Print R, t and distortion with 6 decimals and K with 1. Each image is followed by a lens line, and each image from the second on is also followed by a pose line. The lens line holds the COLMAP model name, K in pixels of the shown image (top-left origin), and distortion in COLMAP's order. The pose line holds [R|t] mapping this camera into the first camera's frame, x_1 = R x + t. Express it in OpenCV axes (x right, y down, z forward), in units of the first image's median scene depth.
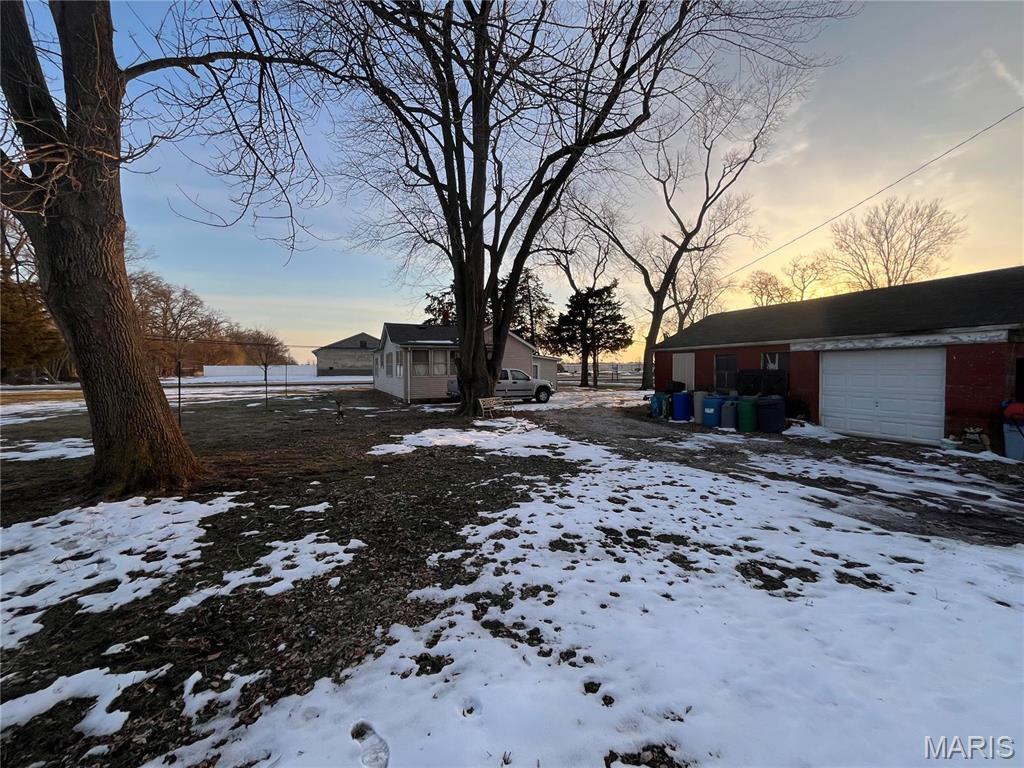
lens RADIAL K [[414.5, 0, 515.3], [0, 414.5, 385.8], [0, 0, 1]] dist [-0.002052, 0.000002]
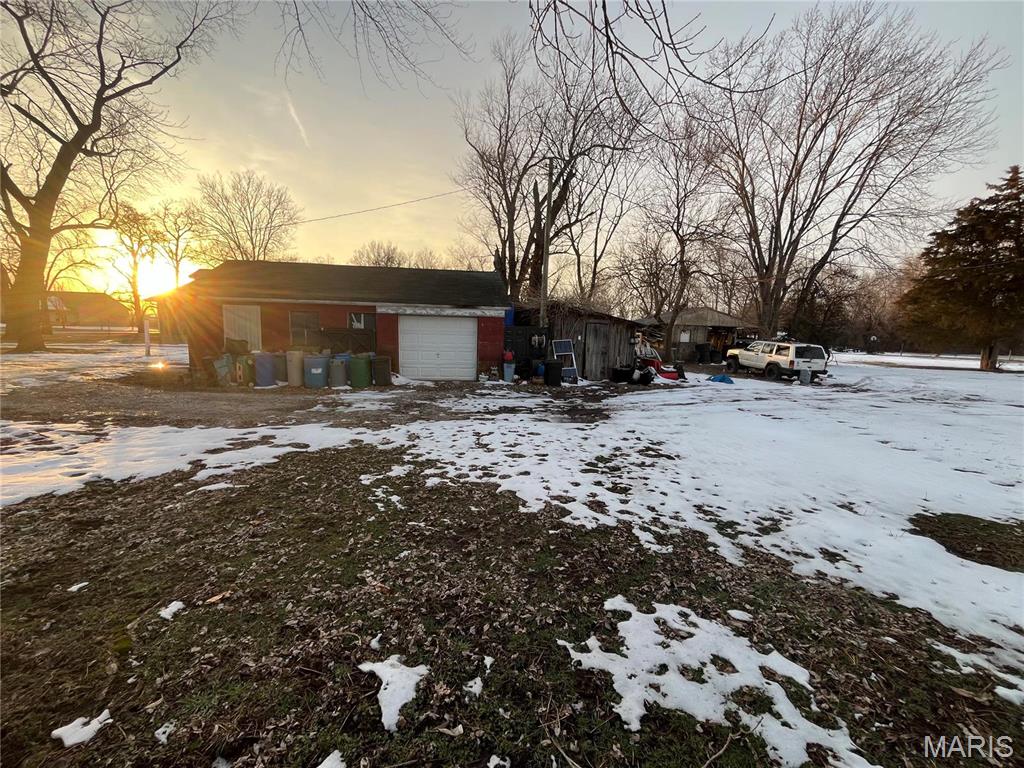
lens RADIAL K [[414.5, 0, 515.2], [0, 414.5, 379.7], [0, 0, 1]] dist [-0.002052, 0.000002]
pose [[0.227323, -0.097723, 0.968904, -0.931176], [0.010838, 0.995144, 0.097826, -0.020519], [-0.973759, -0.011737, 0.227278, 0.946753]]
